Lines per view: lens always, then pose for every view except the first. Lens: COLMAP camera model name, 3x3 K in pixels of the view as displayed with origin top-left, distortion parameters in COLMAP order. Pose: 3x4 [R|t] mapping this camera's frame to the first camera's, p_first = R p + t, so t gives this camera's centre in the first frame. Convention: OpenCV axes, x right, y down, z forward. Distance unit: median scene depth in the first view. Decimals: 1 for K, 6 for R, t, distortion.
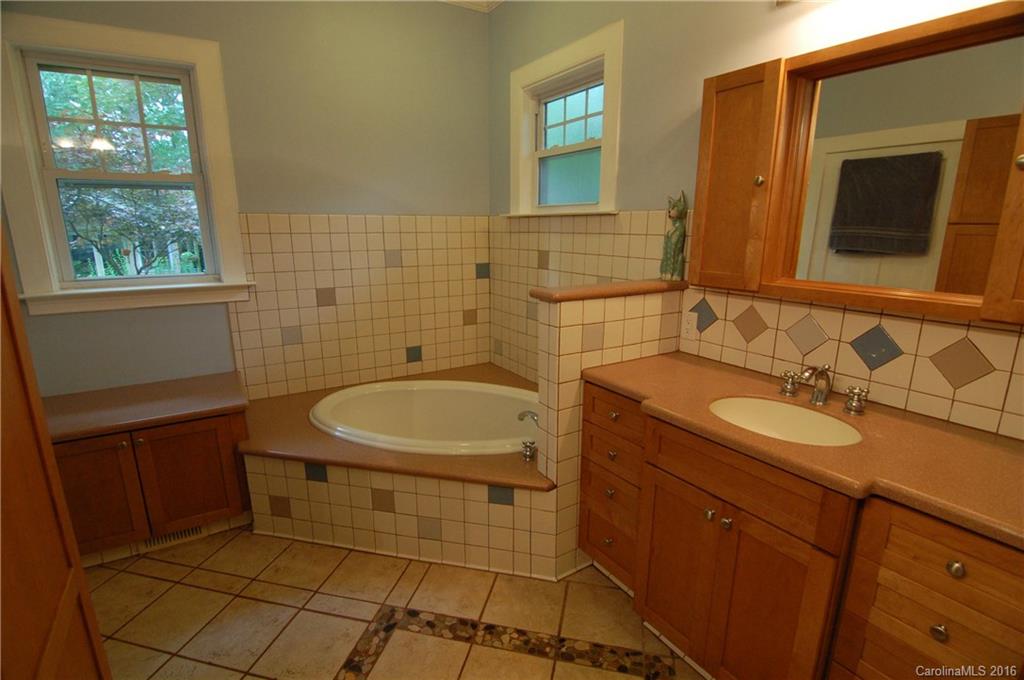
lens RADIAL K [[496.2, 0, 508.5], [0, 496.2, 345.2], [0, 0, 1]] dist [-0.016390, -0.001706]
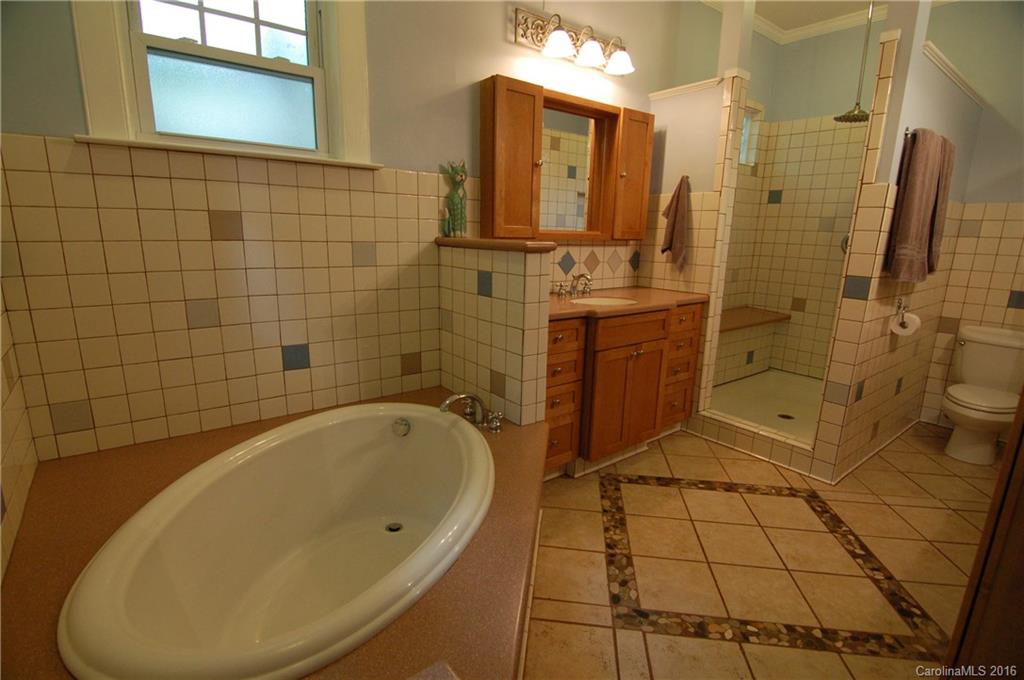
lens RADIAL K [[496.2, 0, 509.1], [0, 496.2, 343.2], [0, 0, 1]] dist [-0.016390, -0.001706]
pose [[-0.100644, -0.221457, 0.969963, -1.005127], [0.206578, 0.949015, 0.238110, -0.174915], [-0.973240, 0.224337, -0.049765, 1.186934]]
